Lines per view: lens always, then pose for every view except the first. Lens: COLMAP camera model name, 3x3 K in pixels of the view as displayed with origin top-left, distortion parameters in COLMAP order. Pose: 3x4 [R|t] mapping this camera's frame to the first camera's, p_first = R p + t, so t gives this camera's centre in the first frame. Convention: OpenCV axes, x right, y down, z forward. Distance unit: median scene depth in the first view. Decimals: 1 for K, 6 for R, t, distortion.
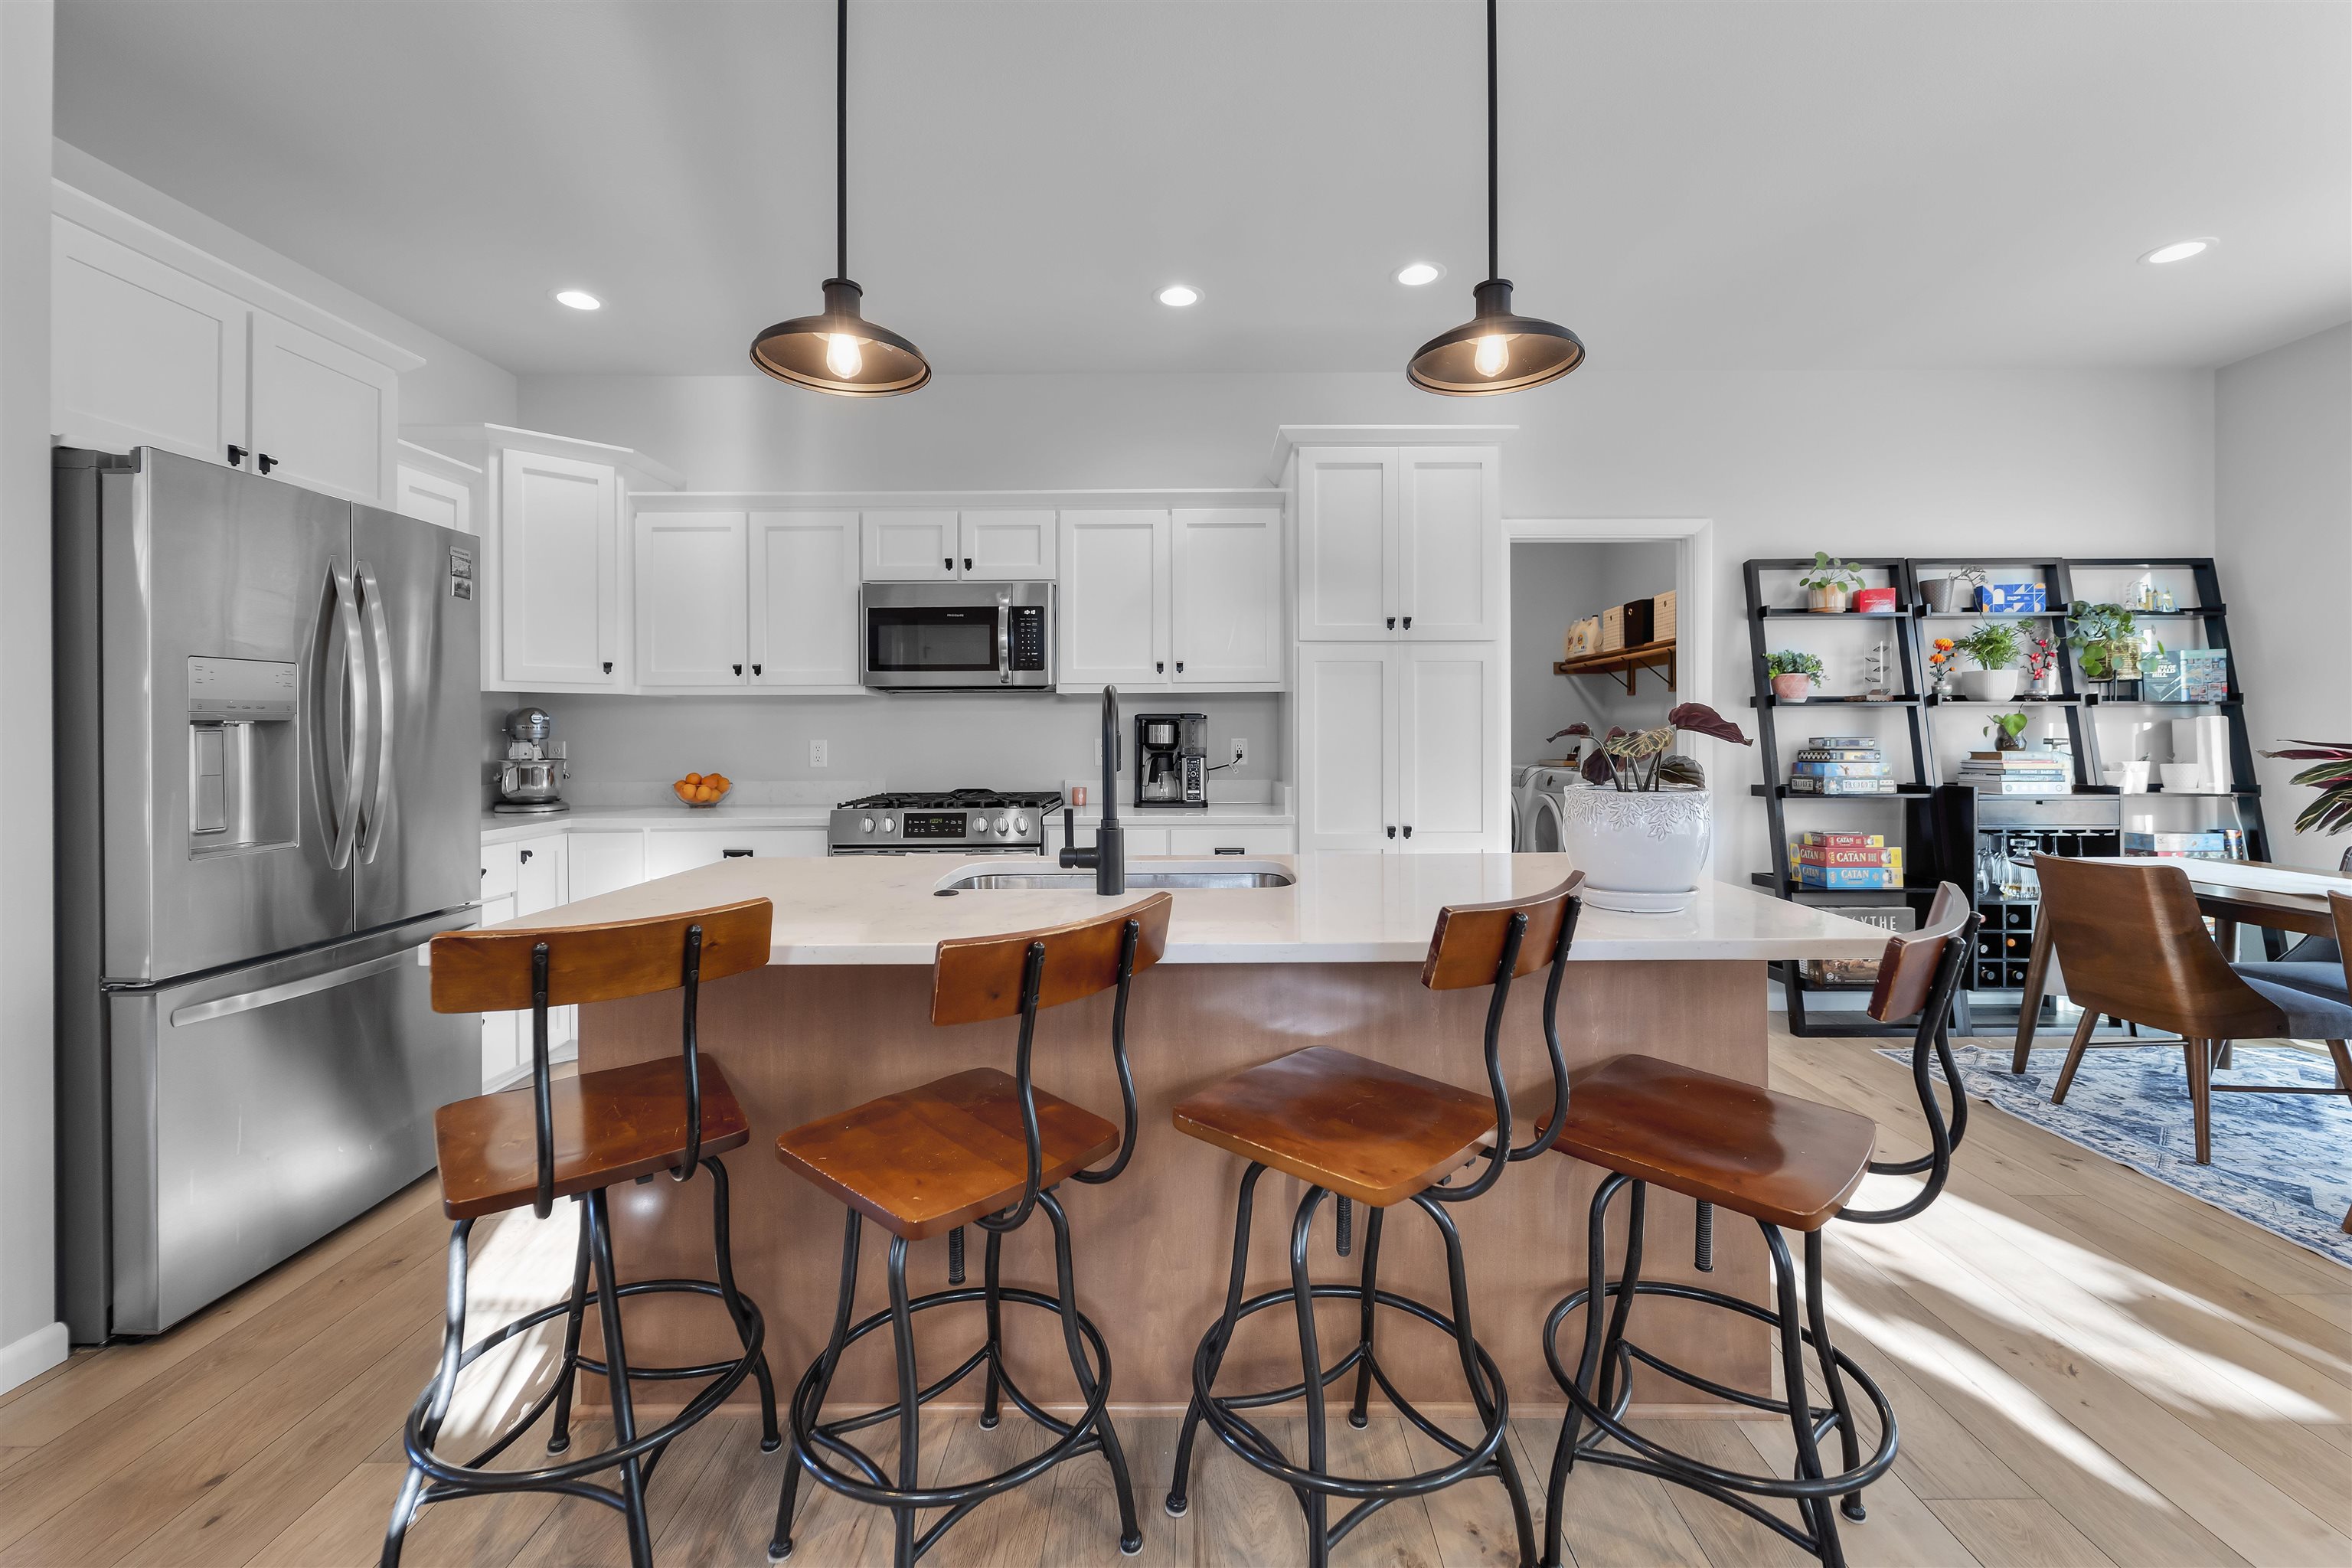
lens RADIAL K [[956.2, 0, 1178.8], [0, 956.2, 750.0], [0, 0, 1]] dist [-0.002013, 0.000213]
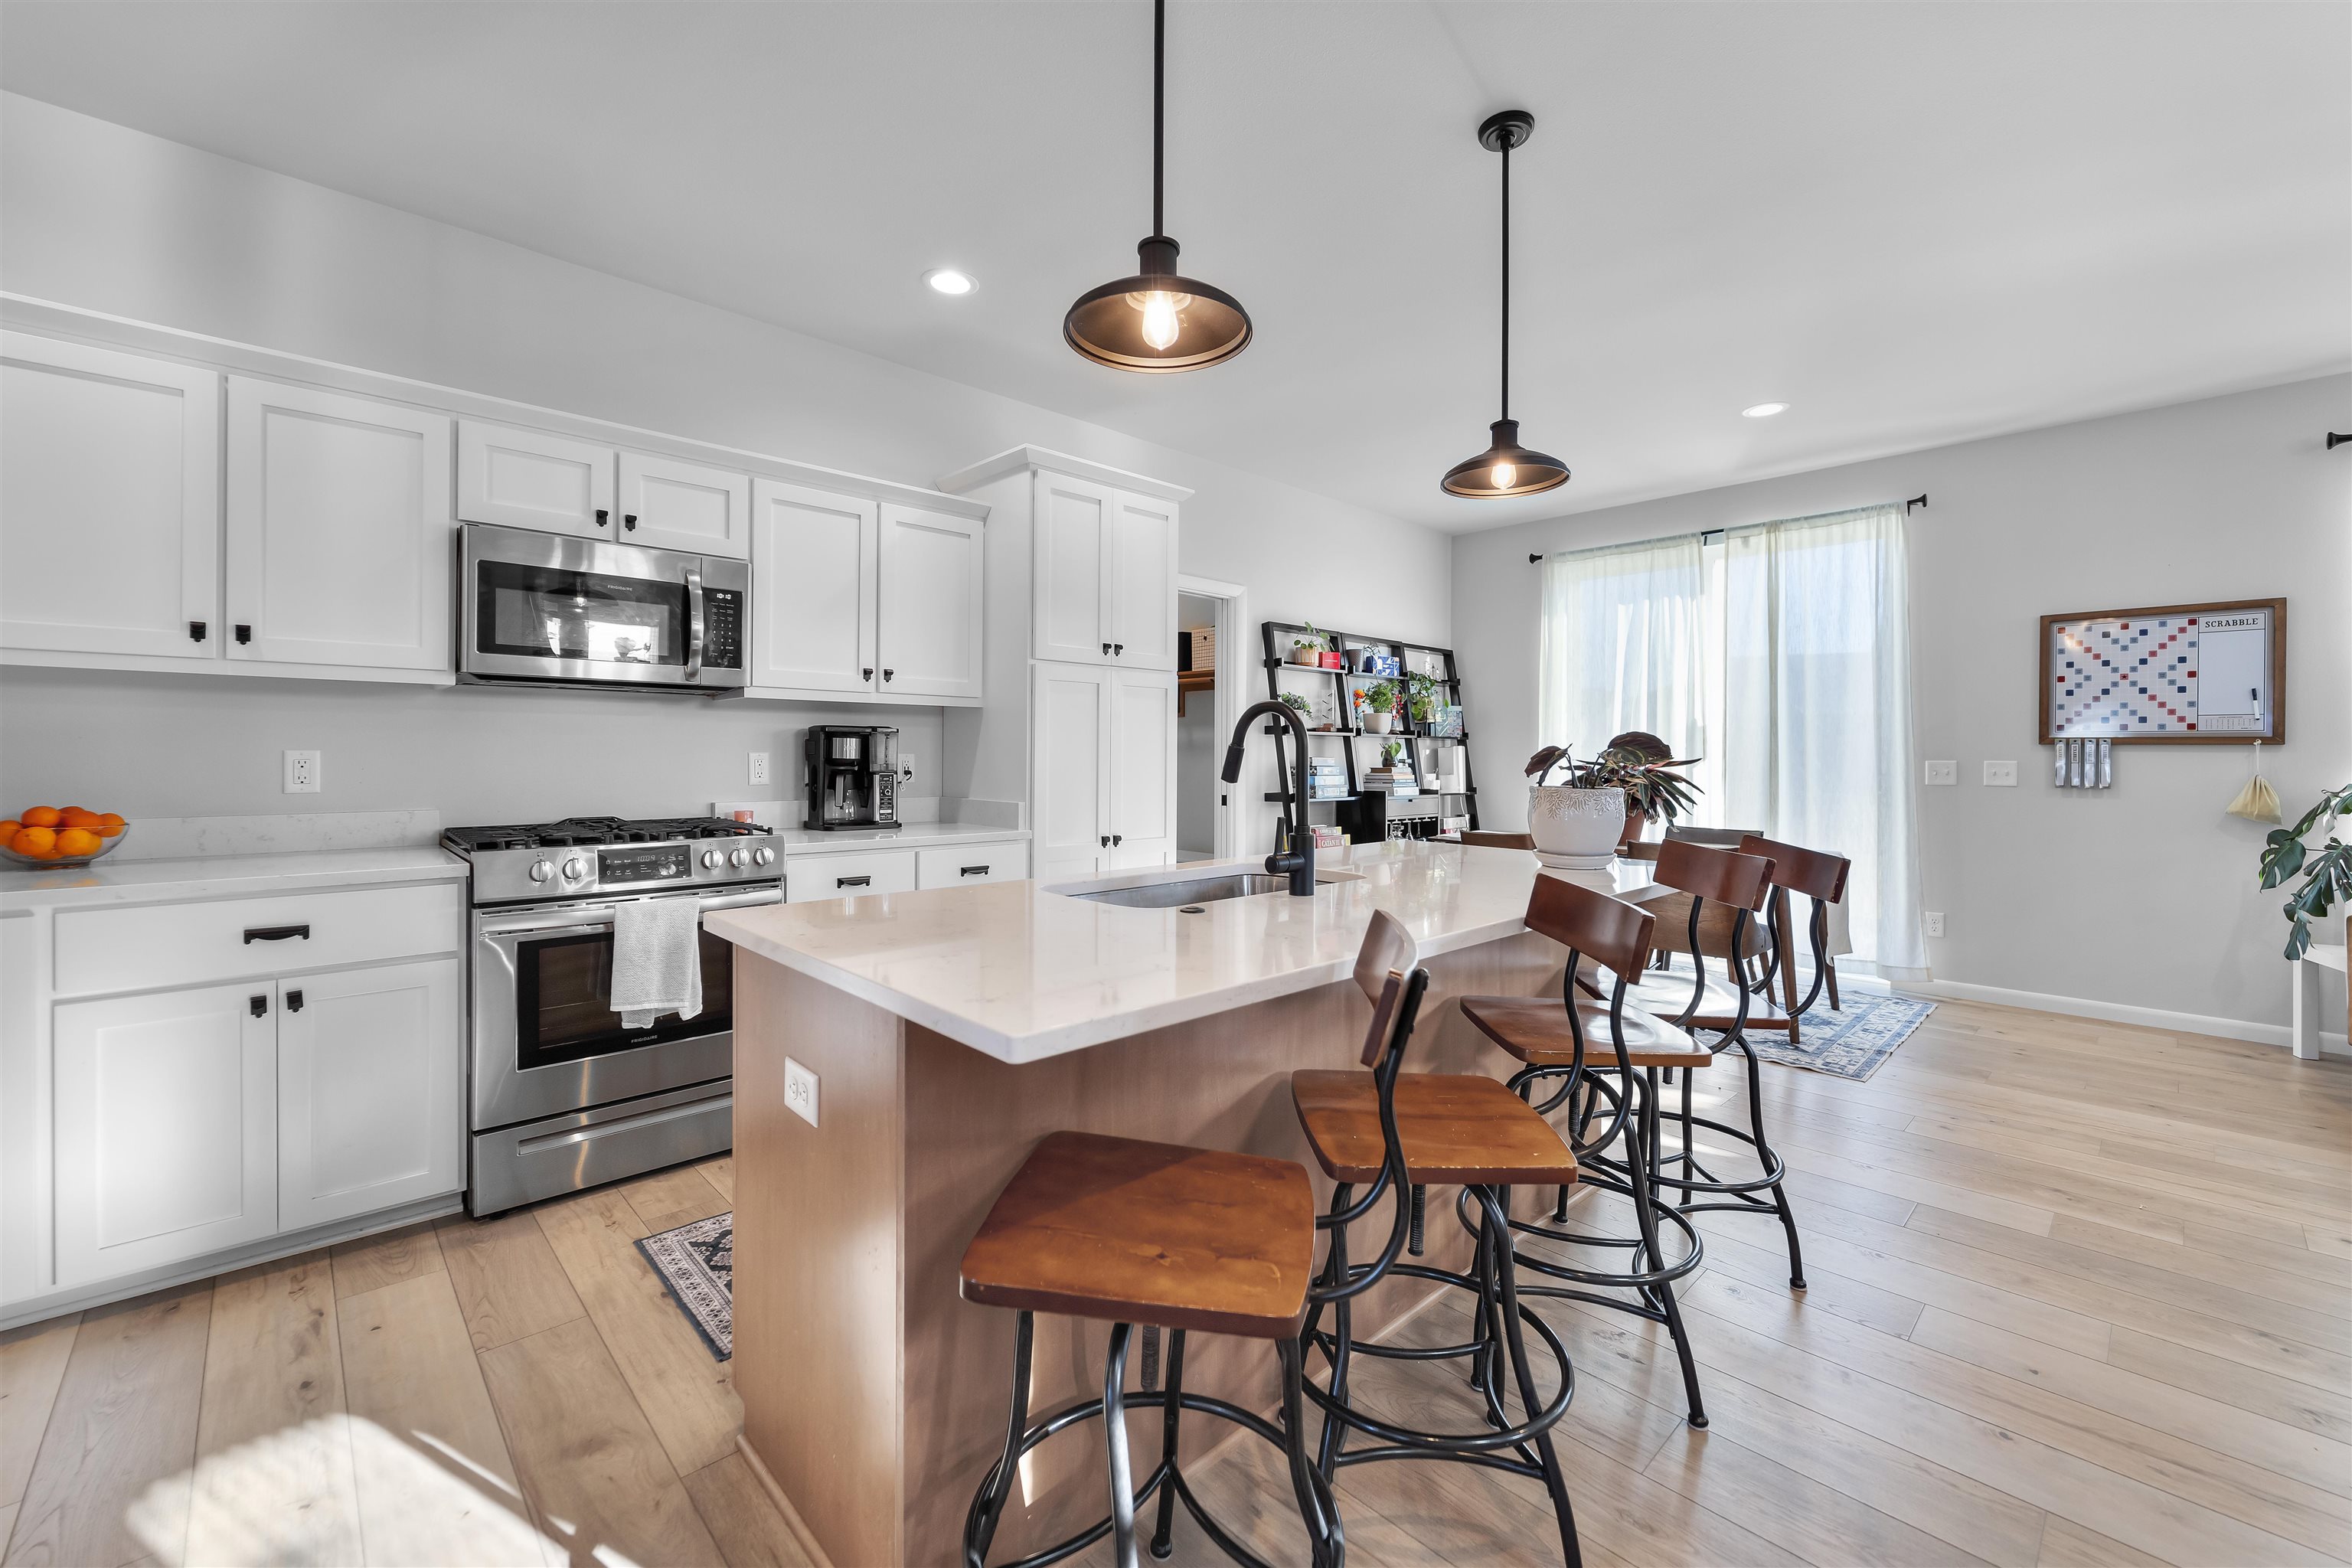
lens RADIAL K [[966.5, 0, 1176.0], [0, 966.5, 784.0], [0, 0, 1]] dist [0.000868, 0.000226]
pose [[0.721229, -0.011773, 0.692597, -0.425207], [0.002338, 0.999891, 0.014563, 0.004258], [-0.692693, -0.008884, 0.721178, 0.131749]]
